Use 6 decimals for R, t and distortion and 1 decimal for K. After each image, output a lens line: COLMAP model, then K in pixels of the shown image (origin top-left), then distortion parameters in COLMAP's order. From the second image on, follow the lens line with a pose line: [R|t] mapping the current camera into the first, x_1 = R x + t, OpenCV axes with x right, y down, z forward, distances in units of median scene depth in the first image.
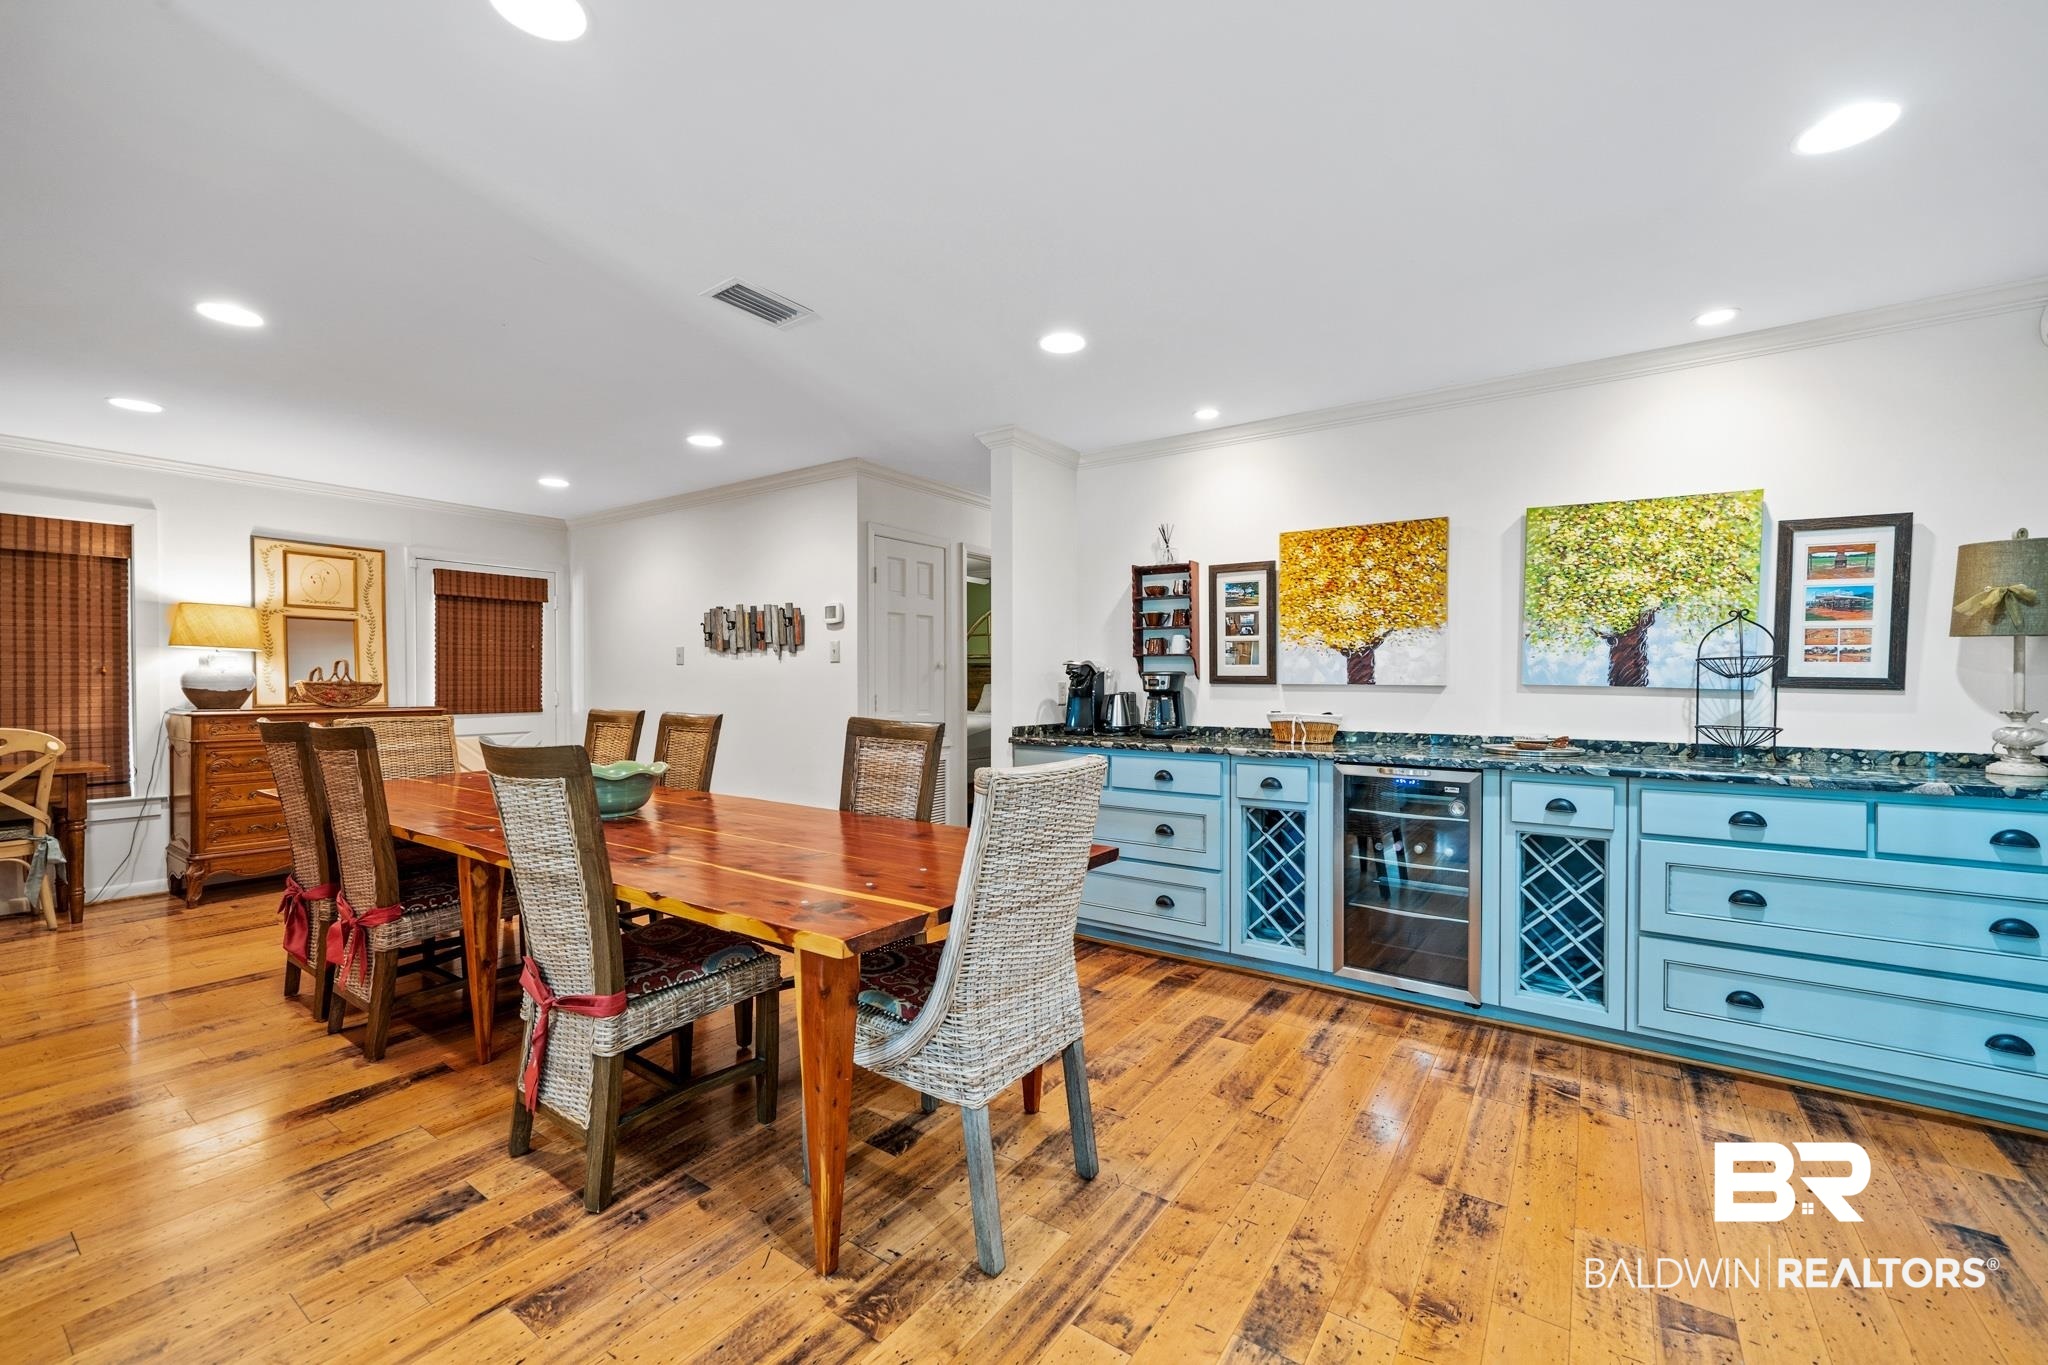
lens RADIAL K [[814.0, 0, 1029.3], [0, 814.0, 684.3], [0, 0, 1]] dist [-0.002029, 0.000130]
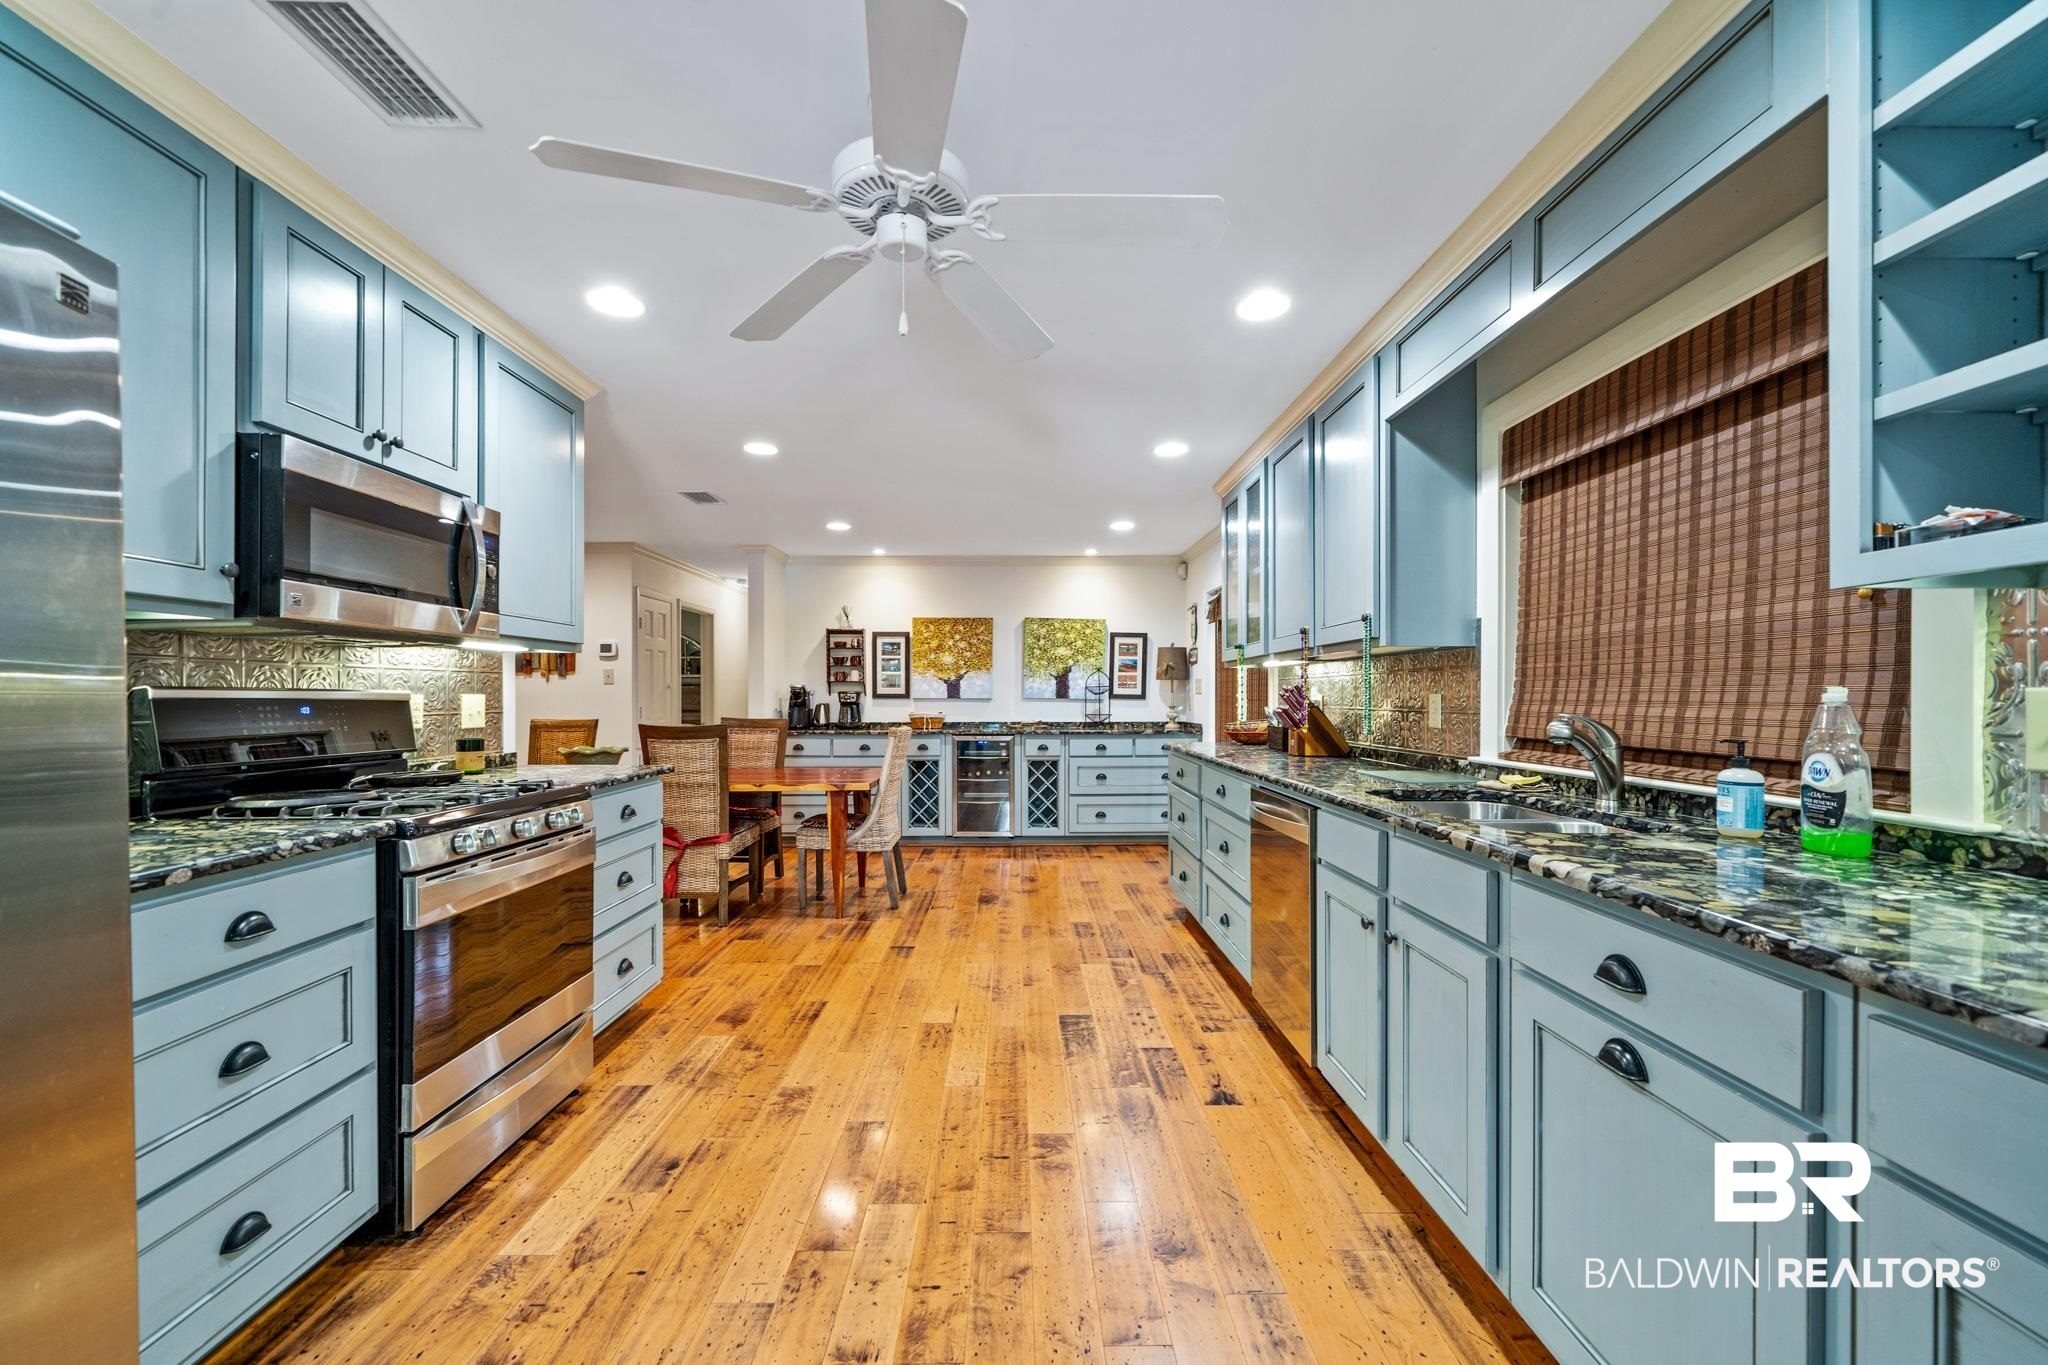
lens RADIAL K [[814.0, 0, 1019.1], [0, 814.0, 700.5], [0, 0, 1]] dist [-0.002029, 0.000130]
pose [[0.816442, -0.005637, 0.577399, -0.730917], [0.005685, 0.999982, 0.001724, 0.004026], [-0.577399, 0.001874, 0.816460, -0.854662]]
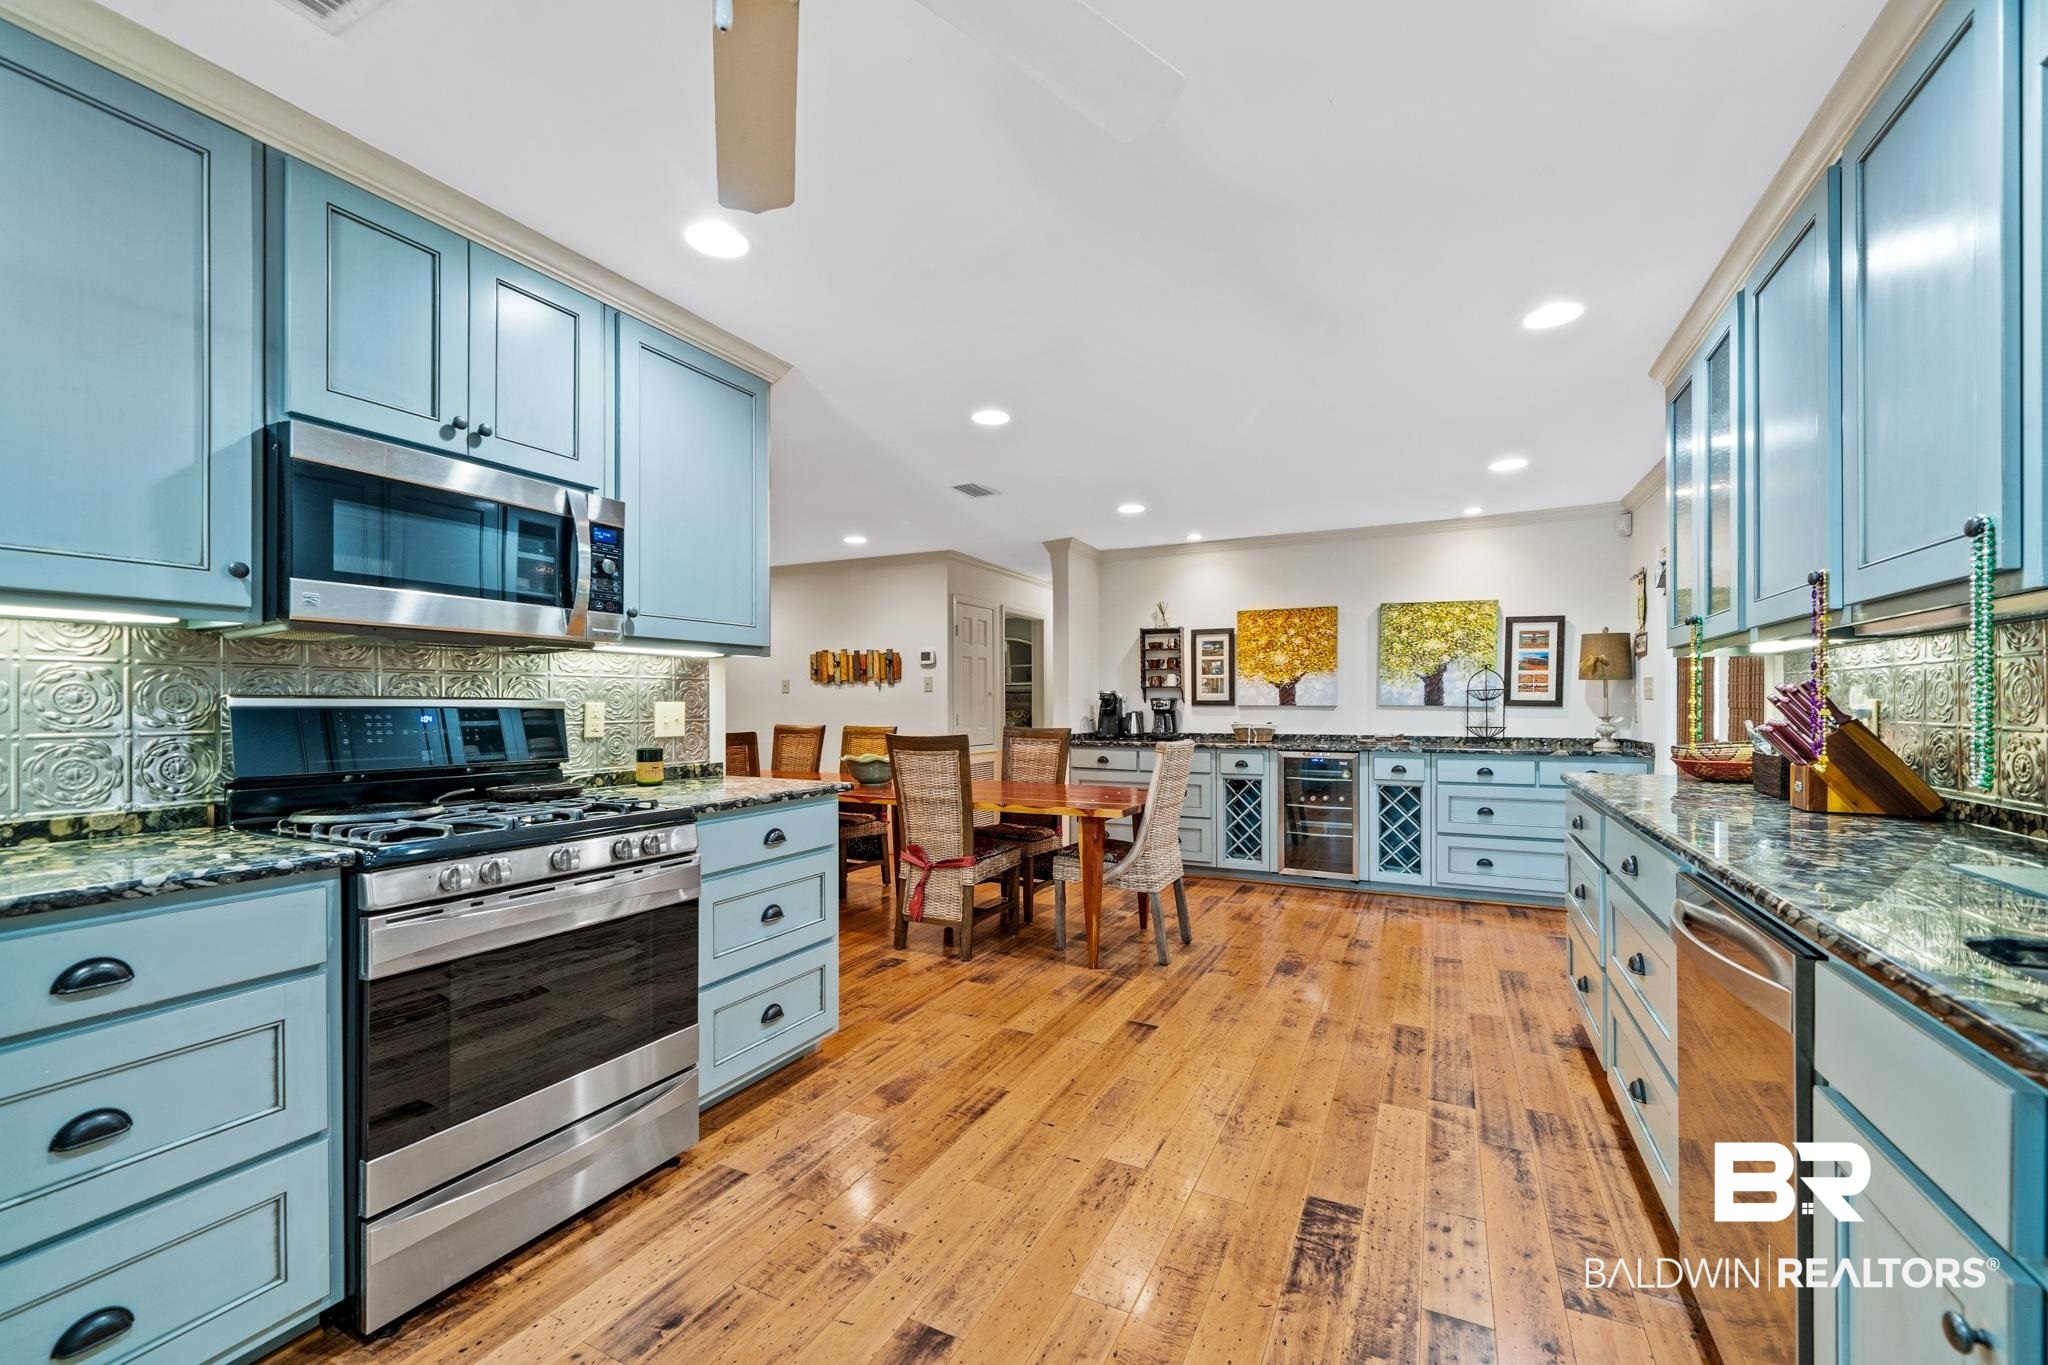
lens RADIAL K [[814.0, 0, 1028.2], [0, 814.0, 705.8], [0, 0, 1]] dist [-0.002029, 0.000130]
pose [[0.990087, -0.004518, 0.140383, -0.412389], [0.004967, 0.999984, -0.002853, 0.003546], [-0.140368, 0.003522, 0.990093, -0.668896]]
